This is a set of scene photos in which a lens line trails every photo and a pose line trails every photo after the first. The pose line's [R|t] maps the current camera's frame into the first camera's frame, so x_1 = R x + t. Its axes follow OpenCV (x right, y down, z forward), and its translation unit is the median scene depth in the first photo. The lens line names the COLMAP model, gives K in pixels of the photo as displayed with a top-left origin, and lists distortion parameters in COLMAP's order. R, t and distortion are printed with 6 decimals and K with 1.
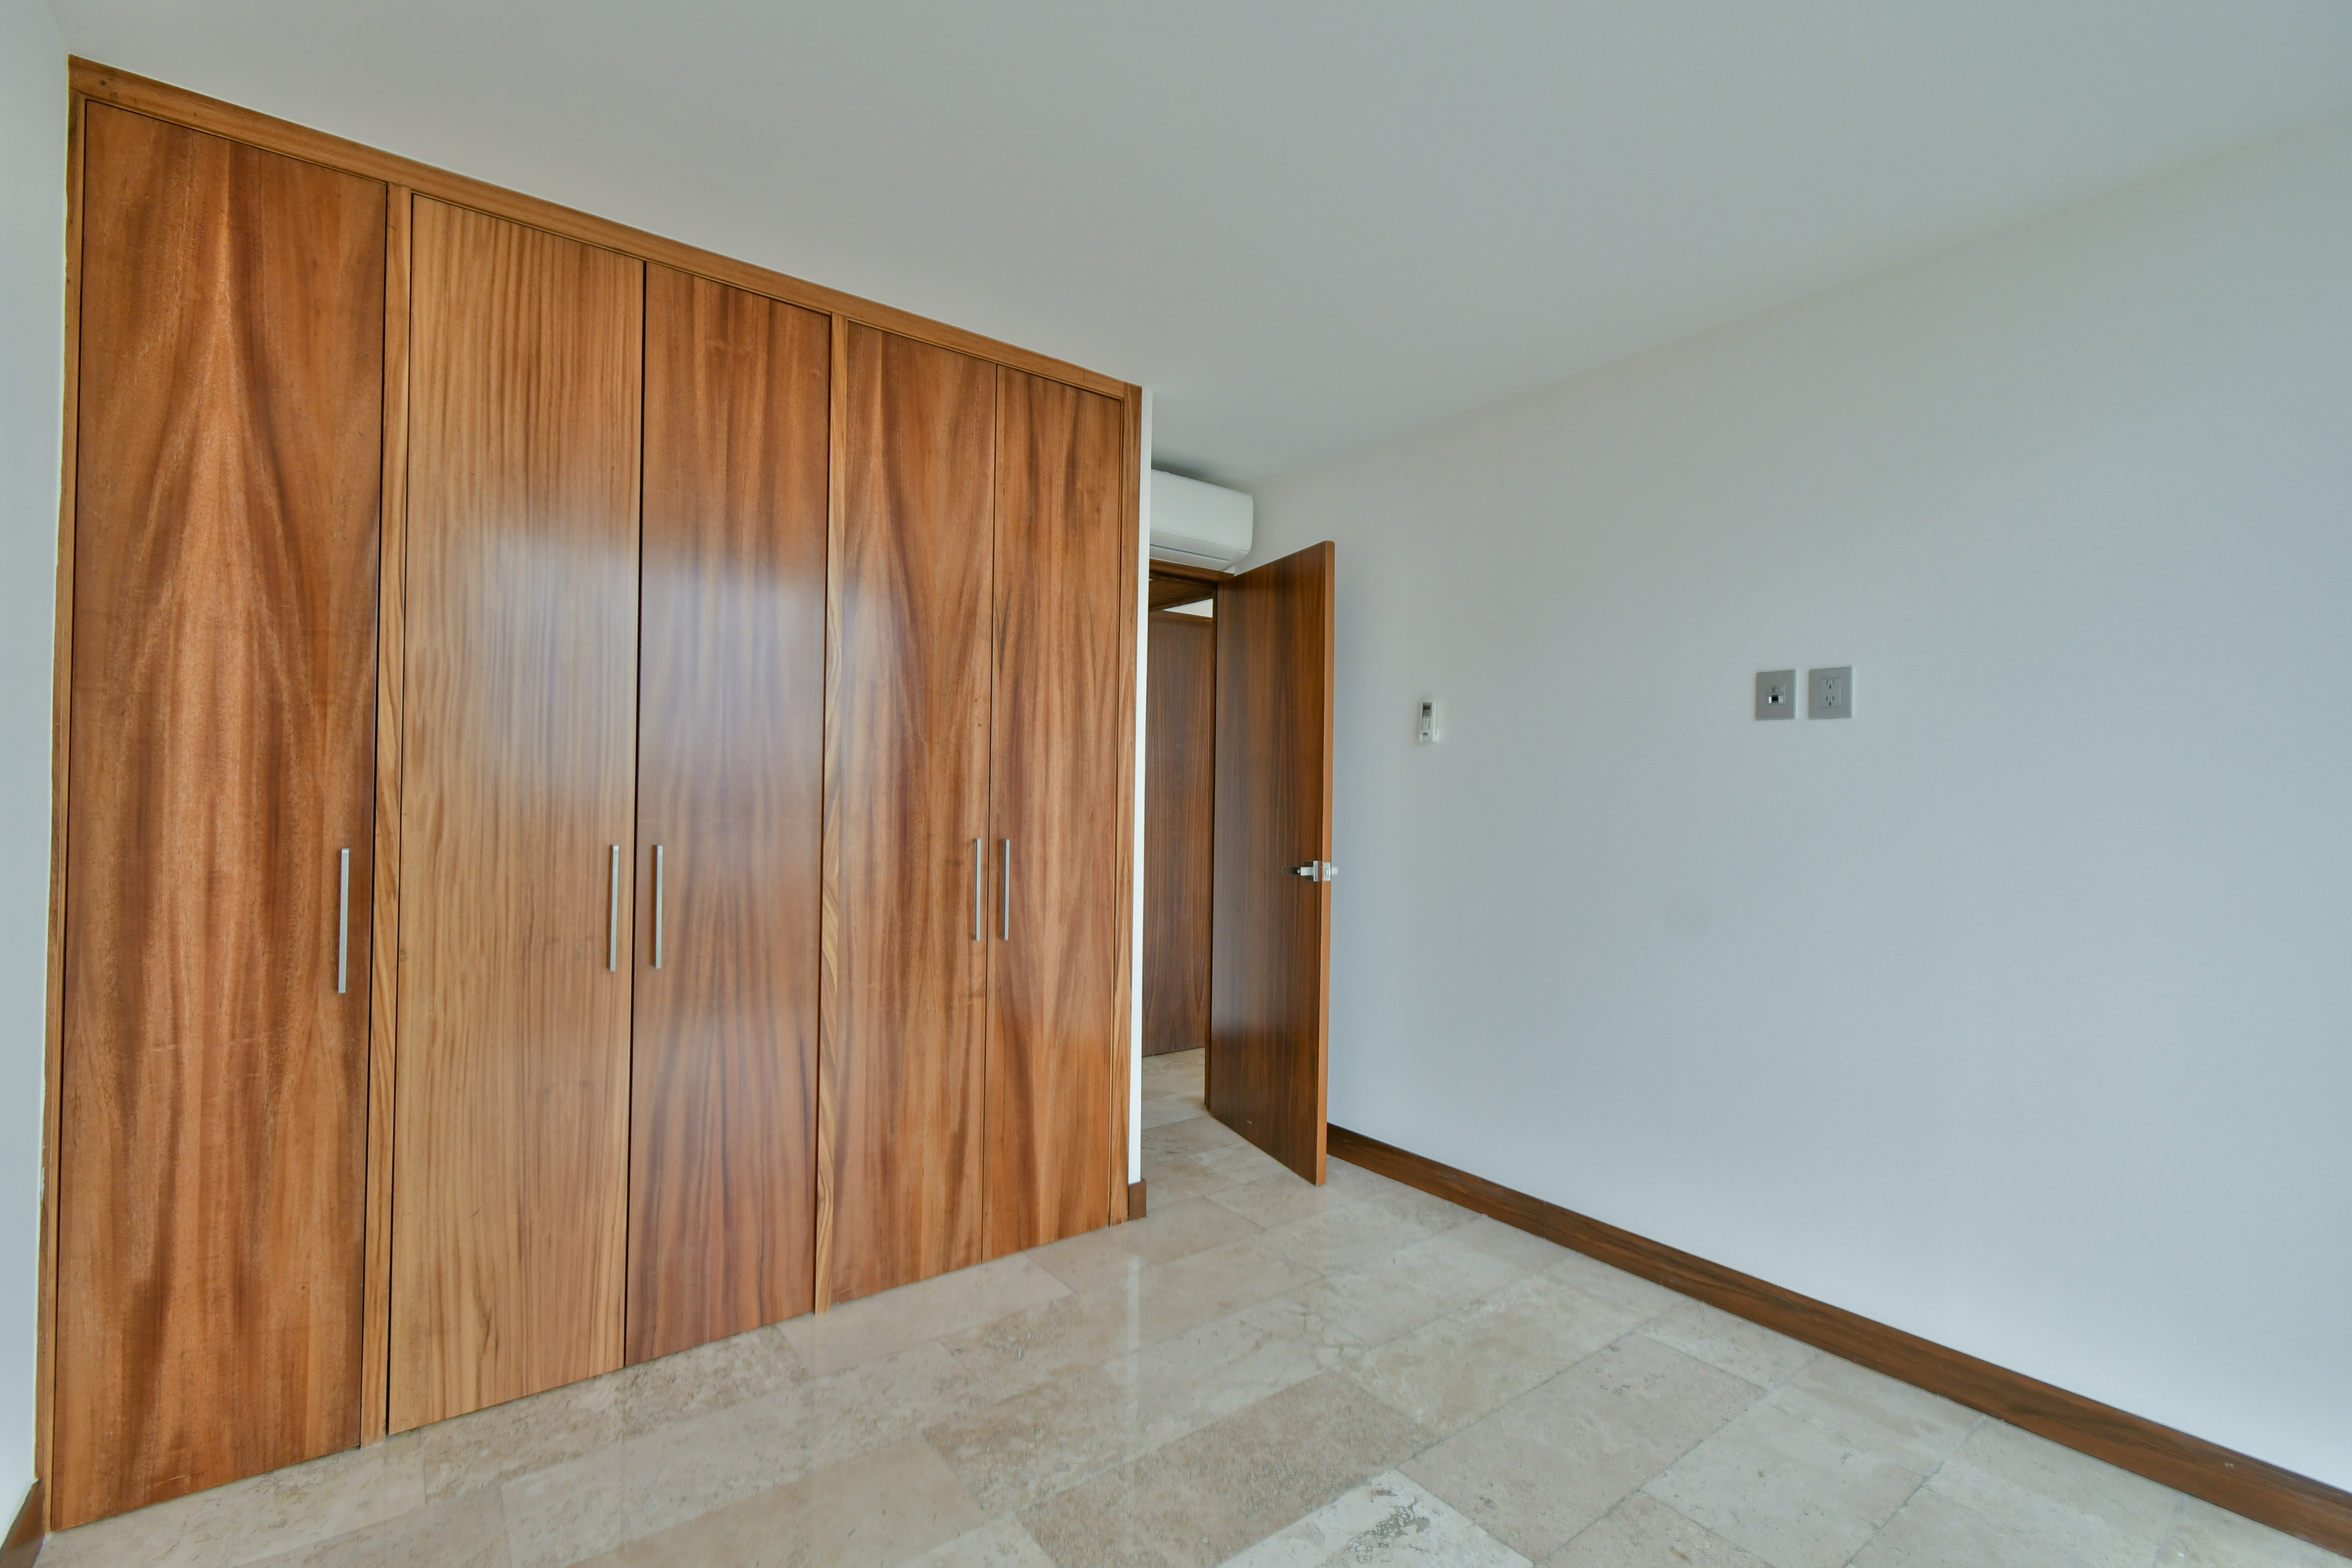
lens RADIAL K [[1033.2, 0, 1133.9], [0, 1033.2, 780.9], [0, 0, 1]] dist [0.003751, -0.002406]
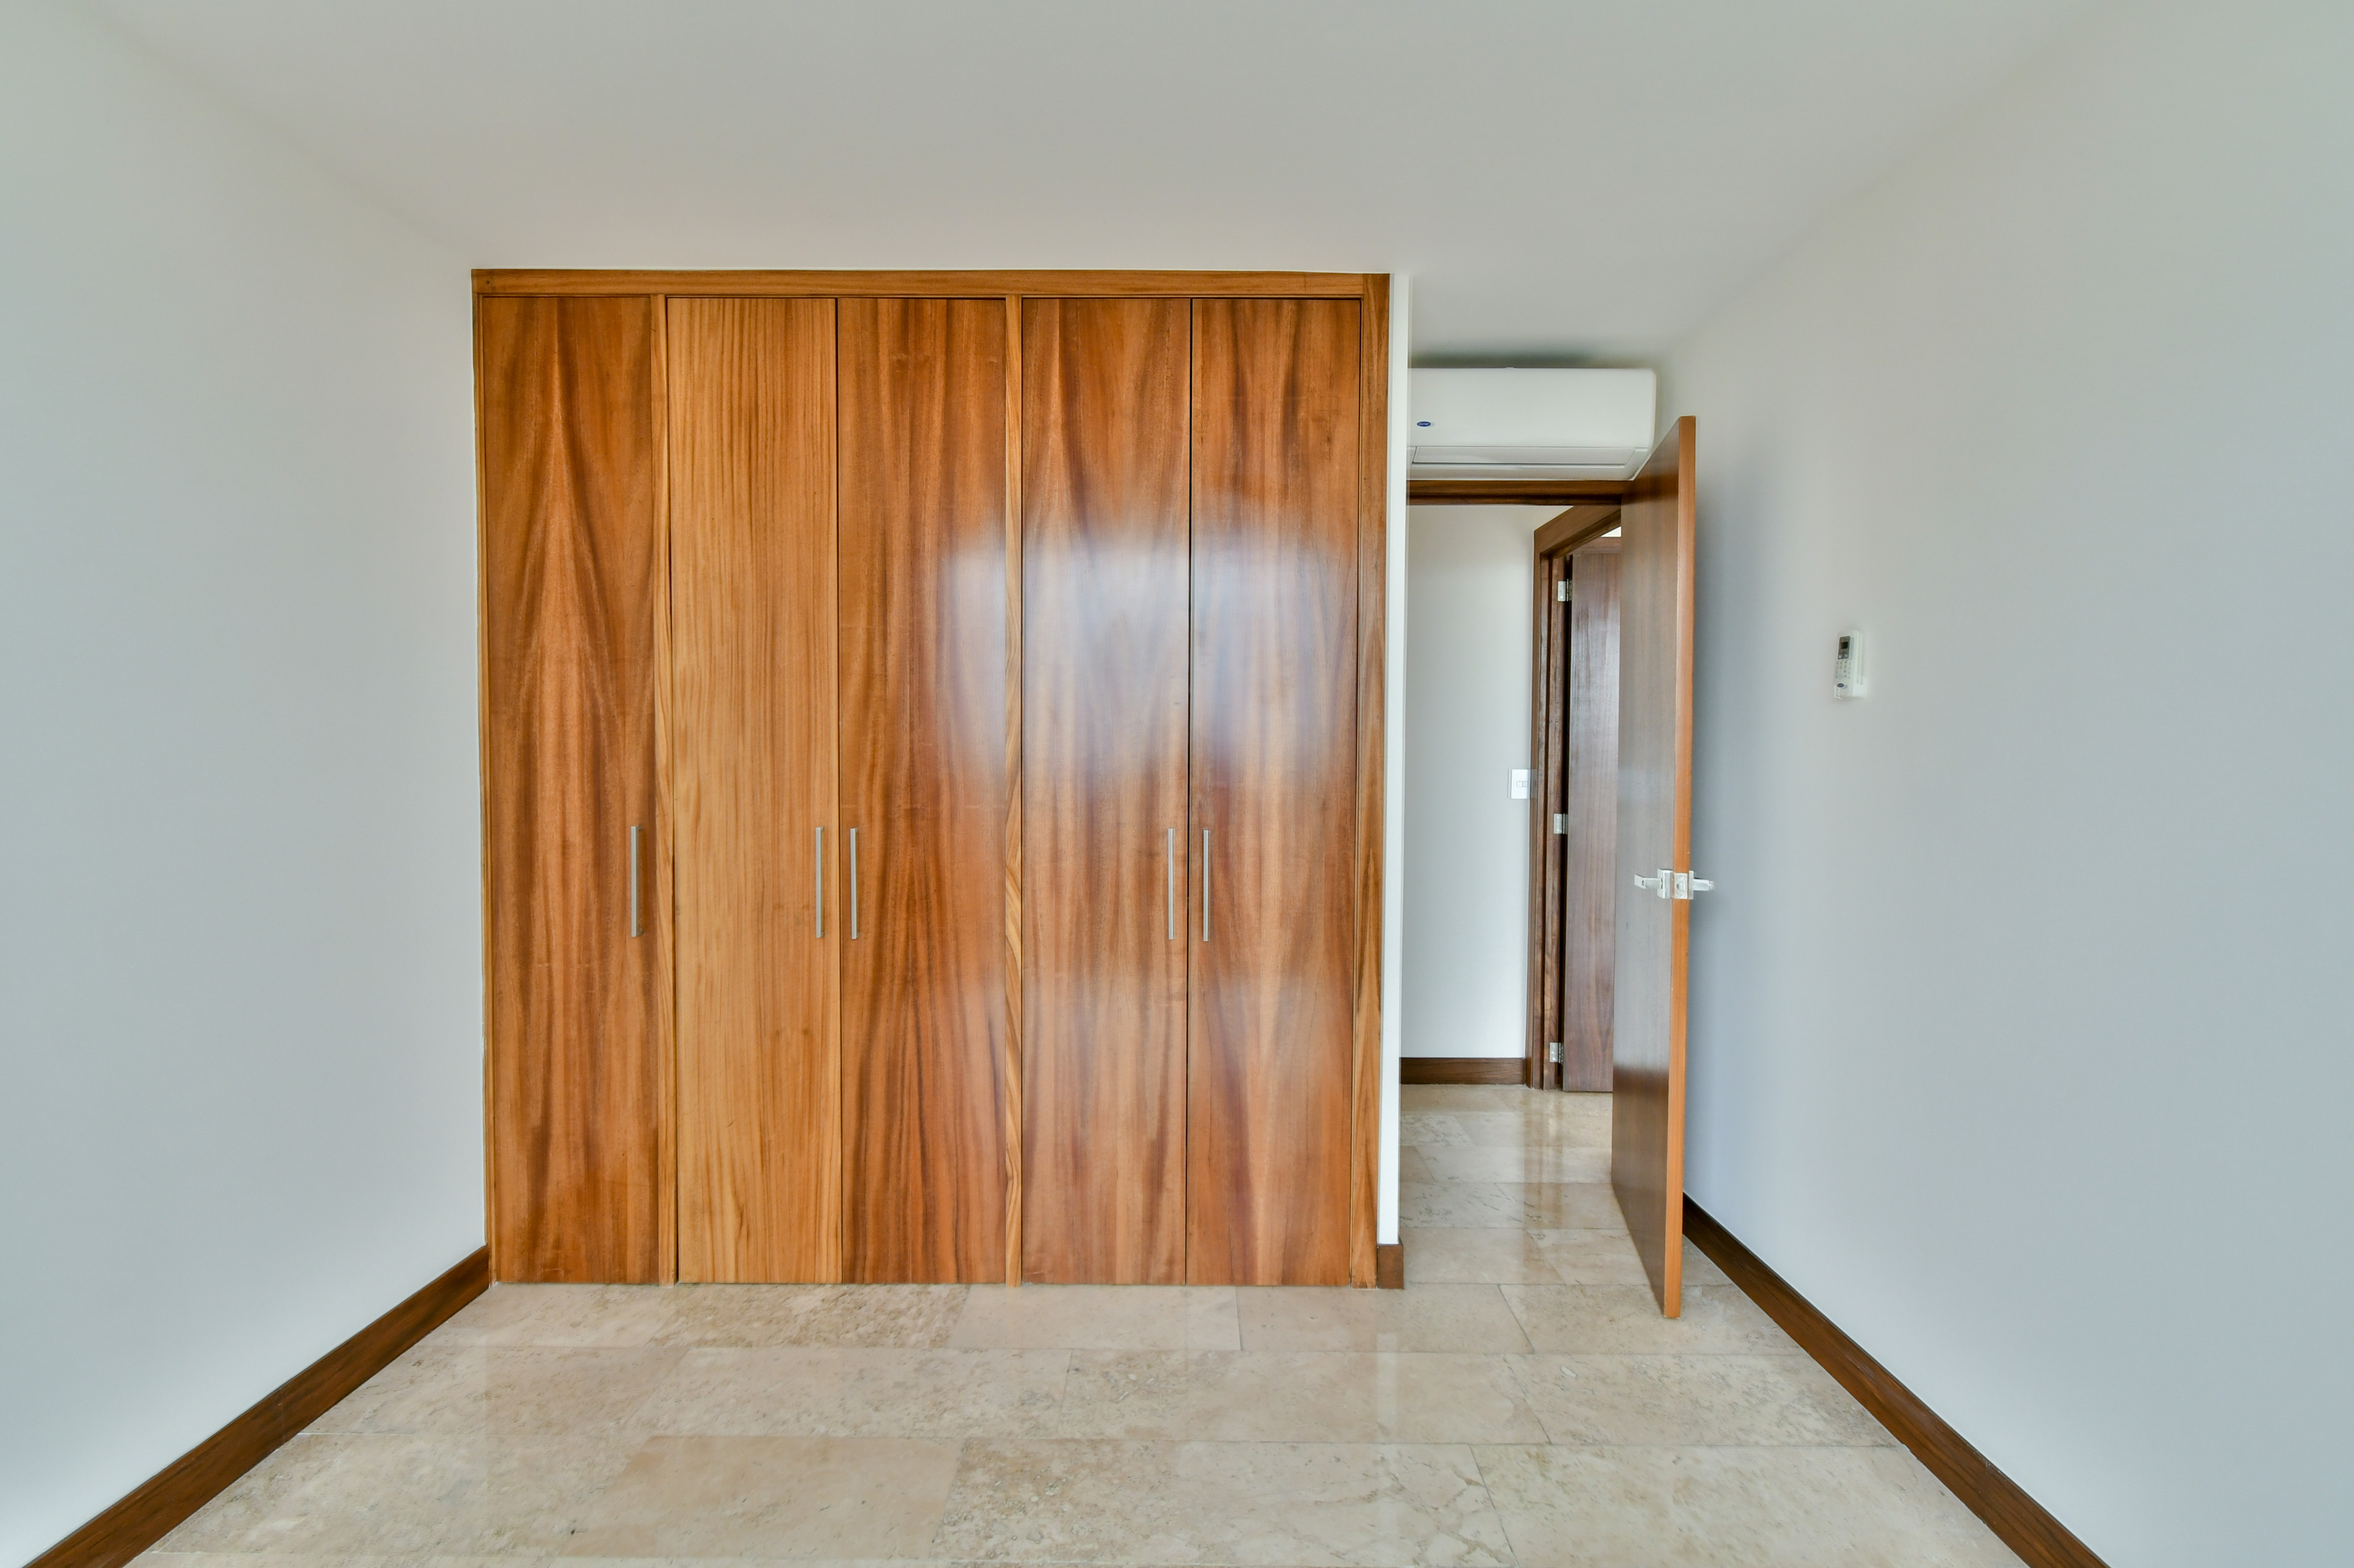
lens RADIAL K [[1033.9, 0, 1148.3], [0, 1033.9, 784.6], [0, 0, 1]] dist [0.003751, -0.002406]
pose [[0.800040, 0.004872, -0.599927, 0.491821], [0.015811, 0.999449, 0.029201, -0.012946], [0.599739, -0.032847, 0.799521, 0.326812]]
